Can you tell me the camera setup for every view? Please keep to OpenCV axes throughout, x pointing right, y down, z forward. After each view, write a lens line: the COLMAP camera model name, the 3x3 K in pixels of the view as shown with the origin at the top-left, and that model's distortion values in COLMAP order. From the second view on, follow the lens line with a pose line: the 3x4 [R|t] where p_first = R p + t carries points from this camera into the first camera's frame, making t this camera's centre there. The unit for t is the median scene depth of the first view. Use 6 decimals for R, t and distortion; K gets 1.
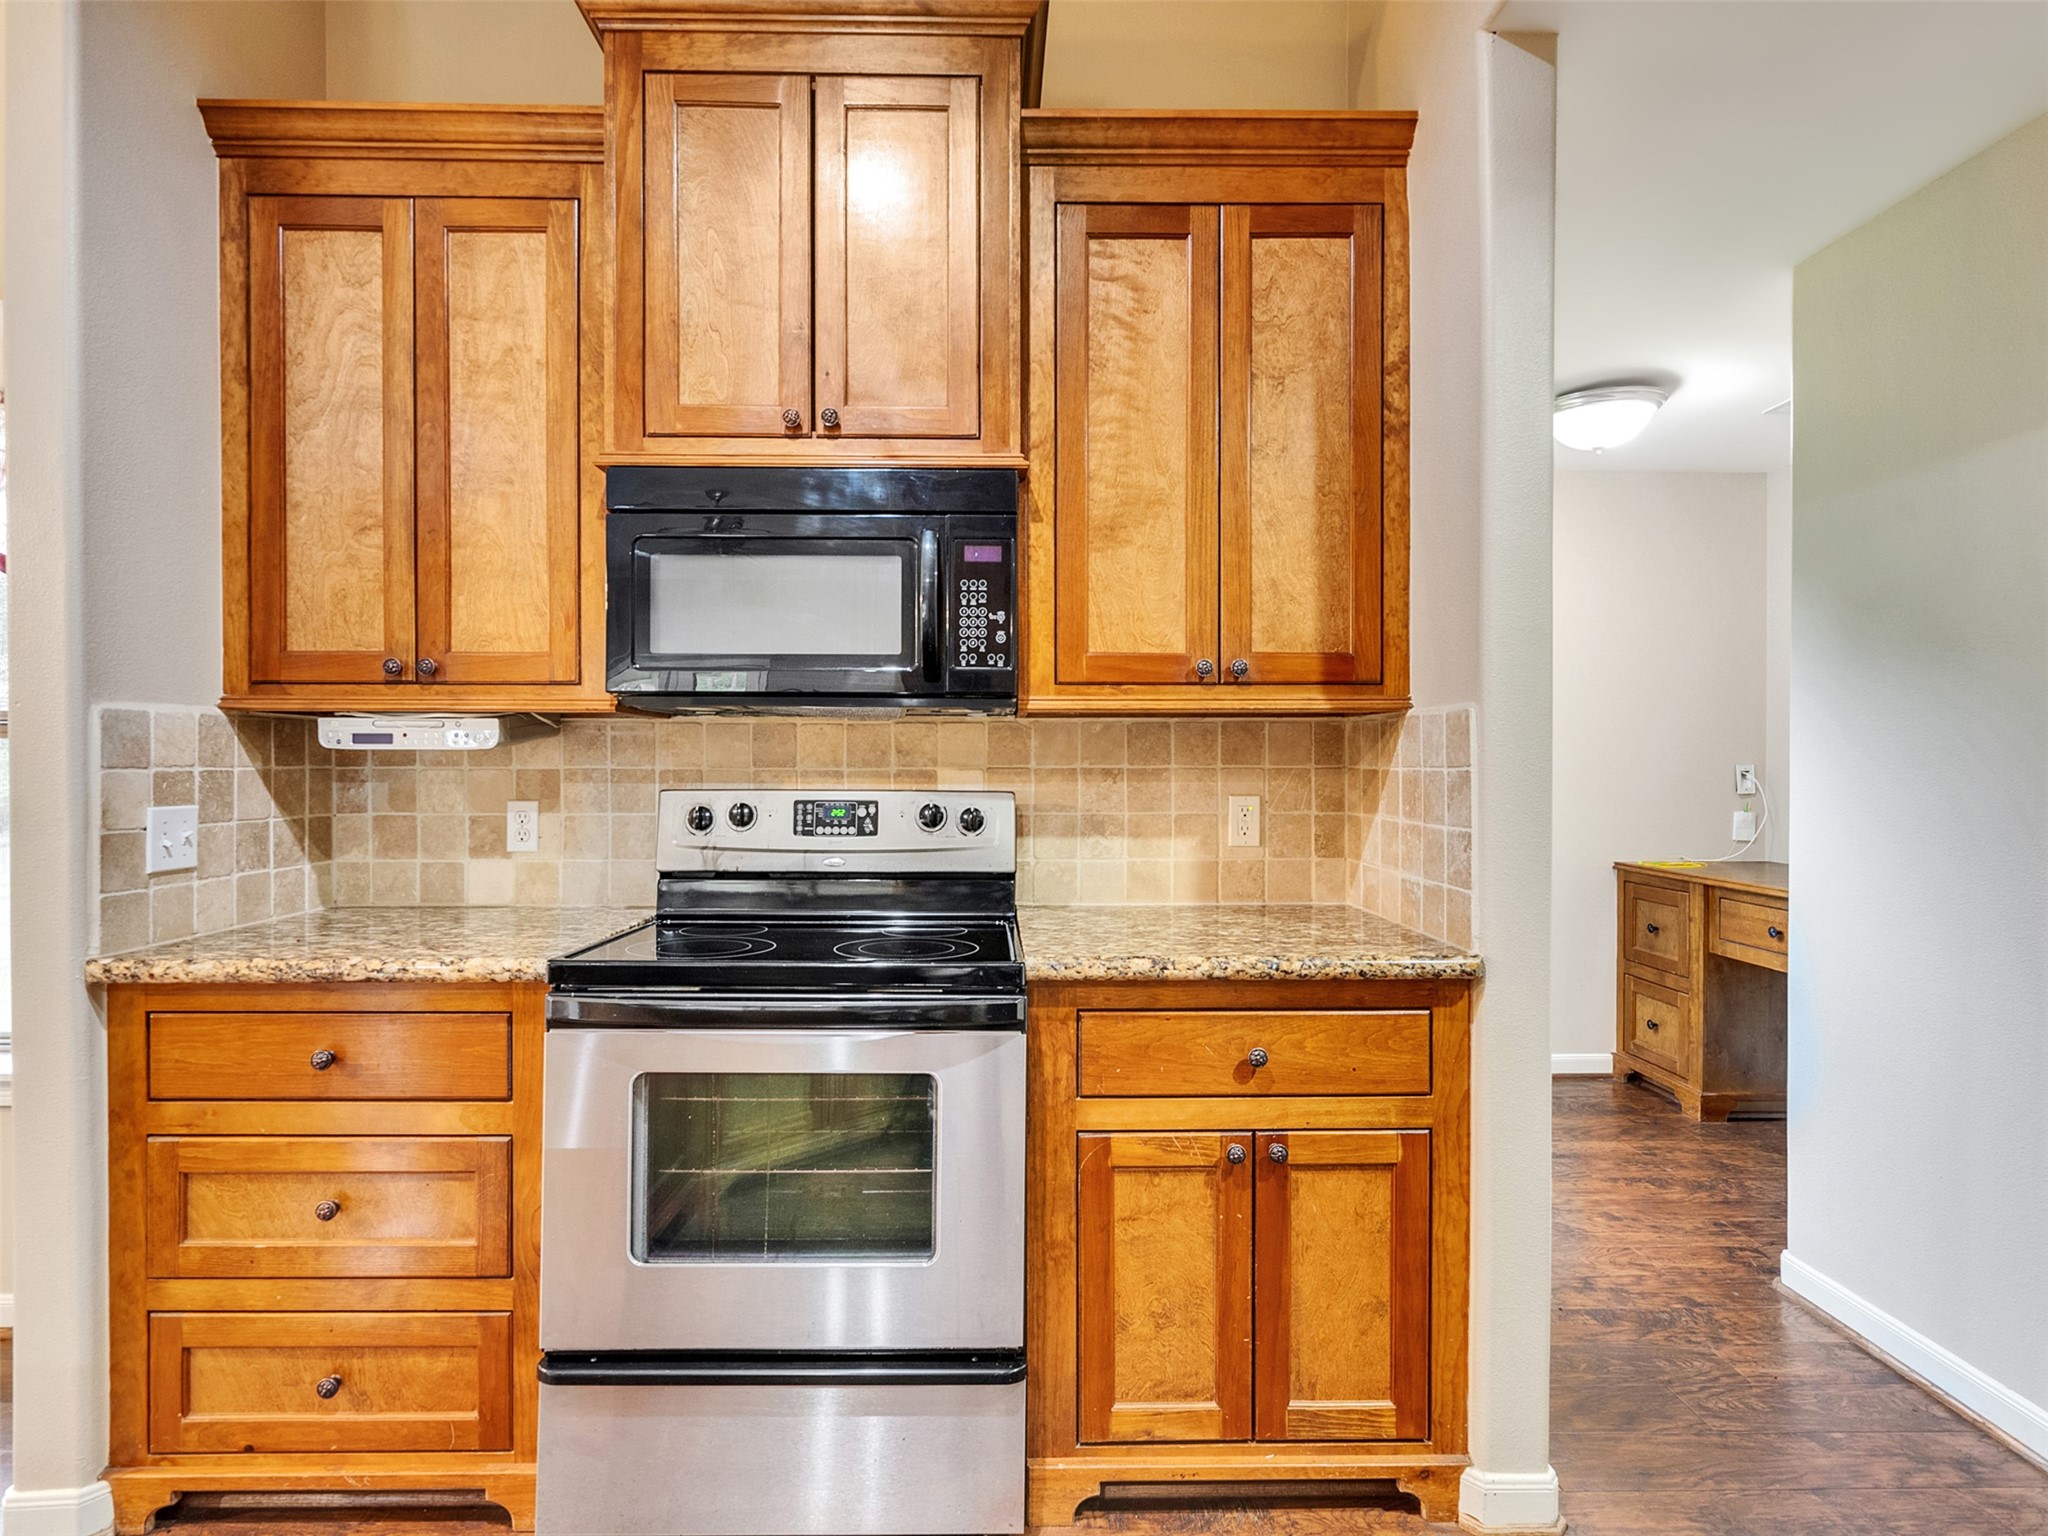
lens RADIAL K [[1047.3, 0, 1015.6], [0, 1047.3, 772.5], [0, 0, 1]] dist [-0.006146, 0.003902]
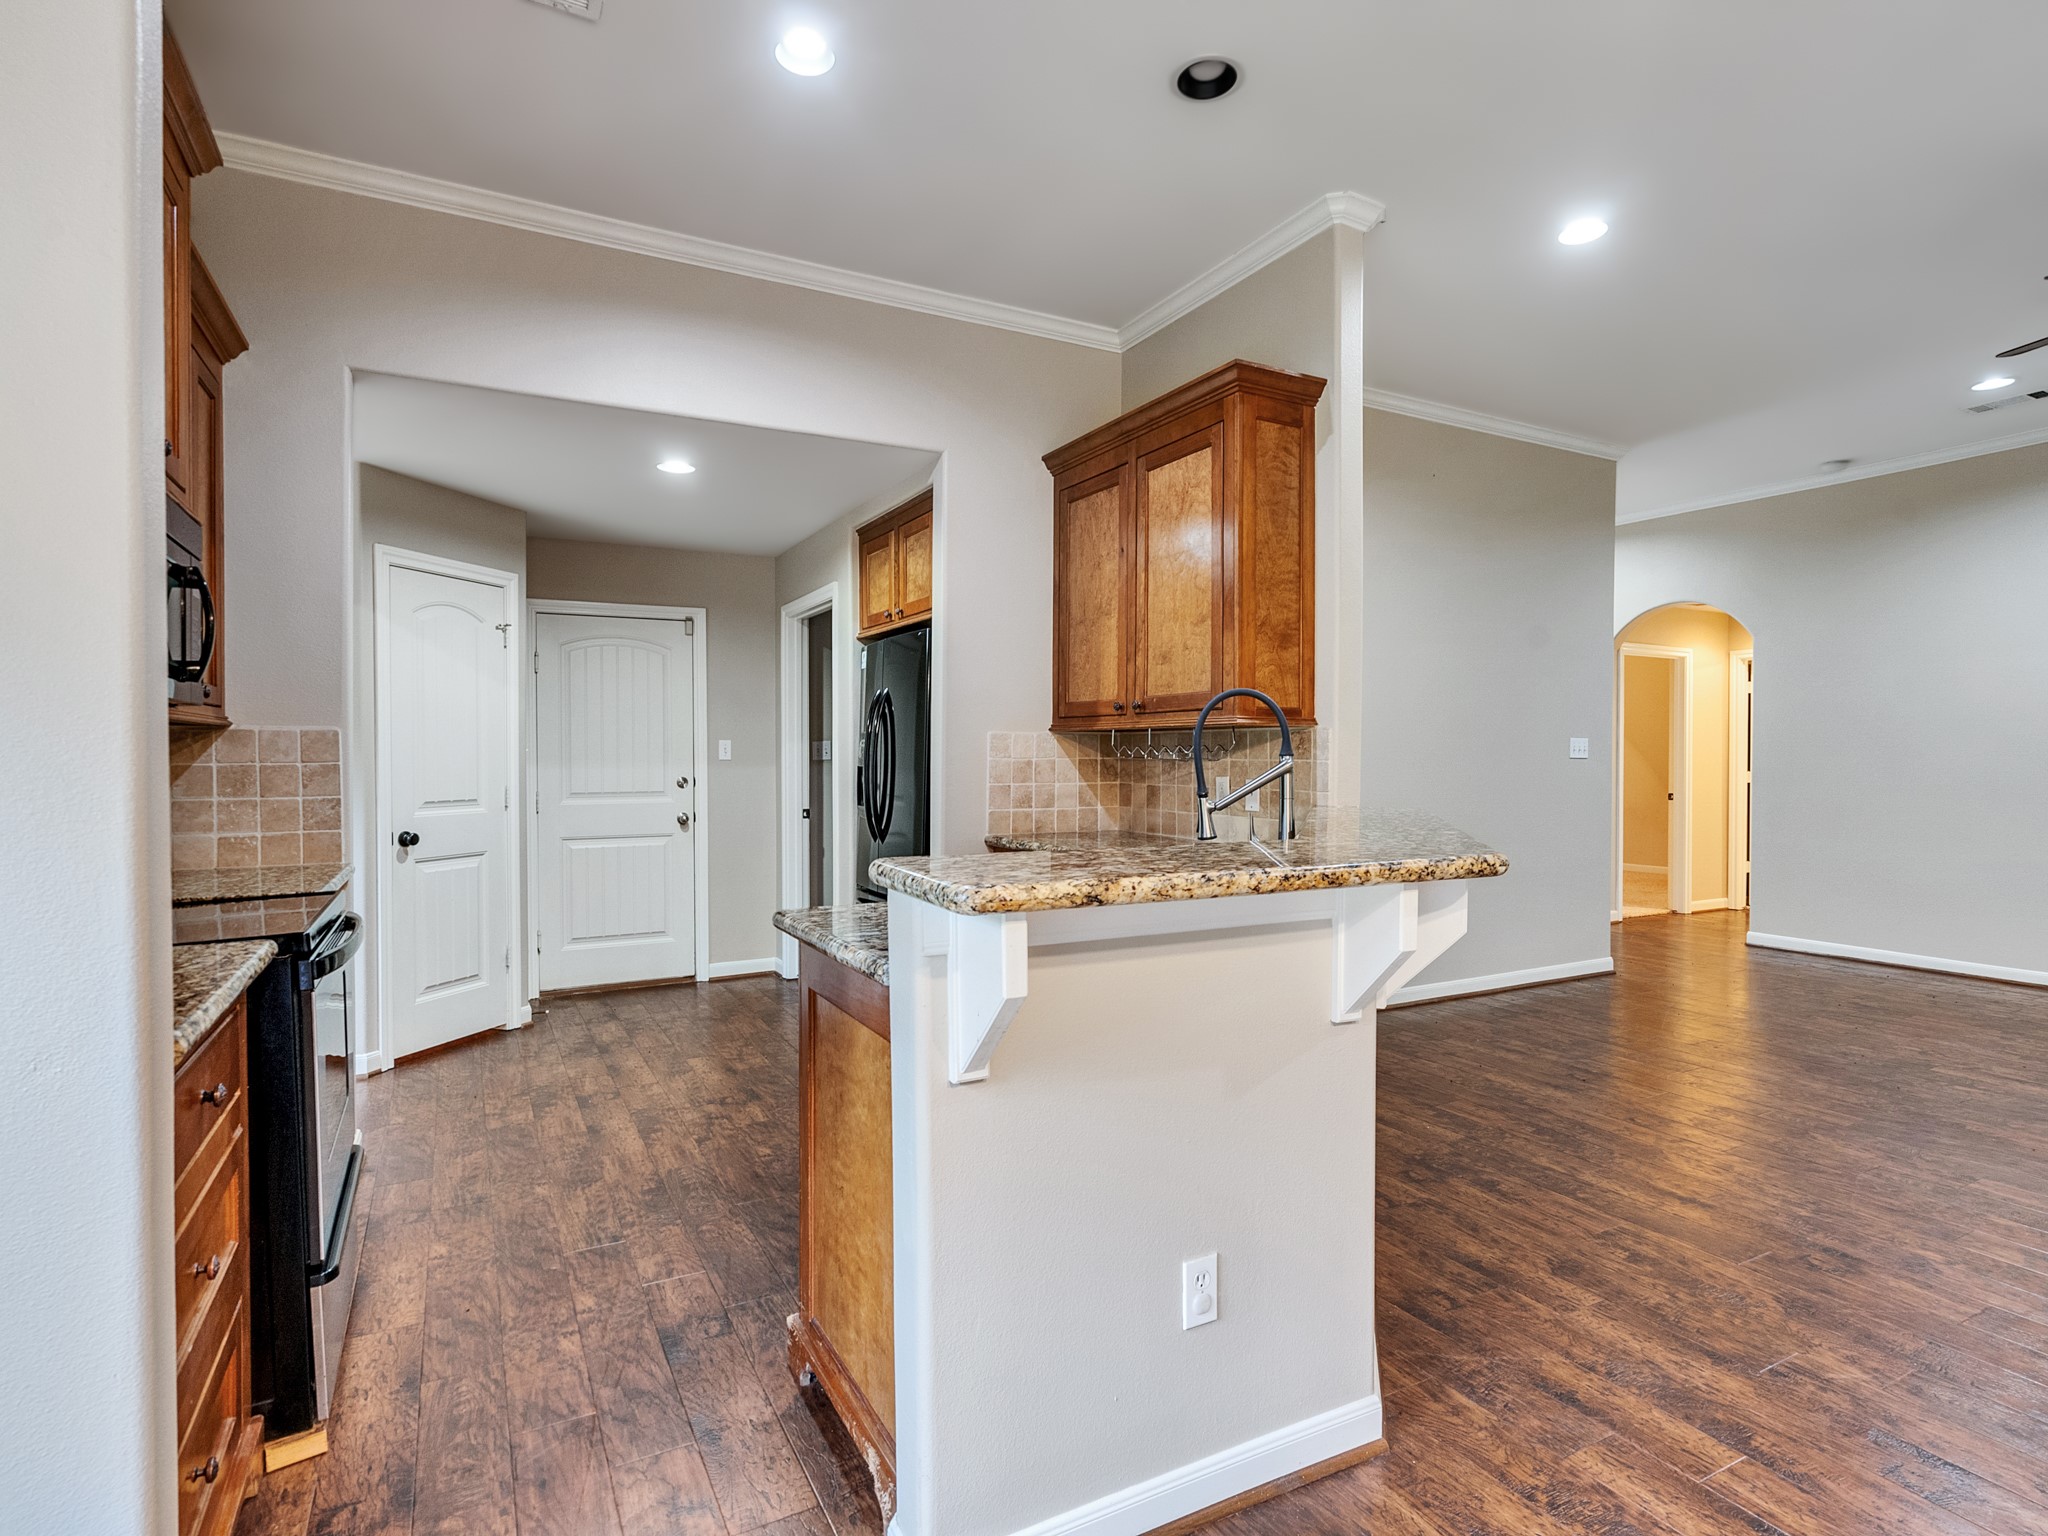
lens RADIAL K [[1047.3, 0, 1007.0], [0, 1047.3, 767.3], [0, 0, 1]] dist [-0.006146, 0.003902]
pose [[-0.449122, -0.009290, 0.893422, -1.476918], [0.009768, 0.999835, 0.015307, -0.010956], [-0.893417, 0.015602, -0.448957, 0.668252]]
